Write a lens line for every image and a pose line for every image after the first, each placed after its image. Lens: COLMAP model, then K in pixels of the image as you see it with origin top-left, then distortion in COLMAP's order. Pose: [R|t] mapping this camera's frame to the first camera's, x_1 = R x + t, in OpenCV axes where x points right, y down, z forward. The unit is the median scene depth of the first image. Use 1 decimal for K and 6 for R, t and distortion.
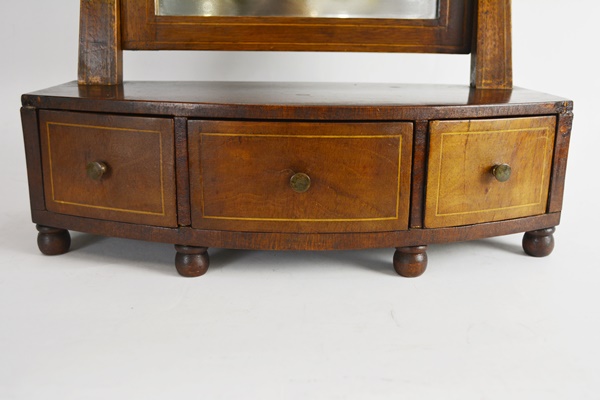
lens RADIAL K [[657.7, 0, 300.0], [0, 657.7, 200.0], [0, 0, 1]] dist [-0.000398, 0.009660]
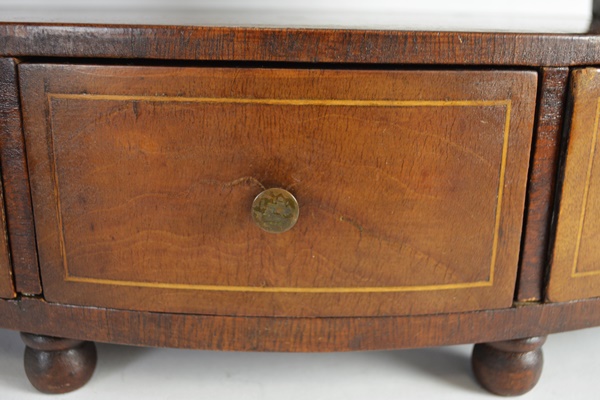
lens RADIAL K [[654.2, 0, 316.6], [0, 654.2, 198.6], [0, 0, 1]] dist [-0.051696, 0.003246]
pose [[0.999796, 0.002837, 0.019989, 0.017665], [-0.003806, 0.998811, 0.048605, -0.053288], [-0.019827, -0.048671, 0.998618, 0.558780]]
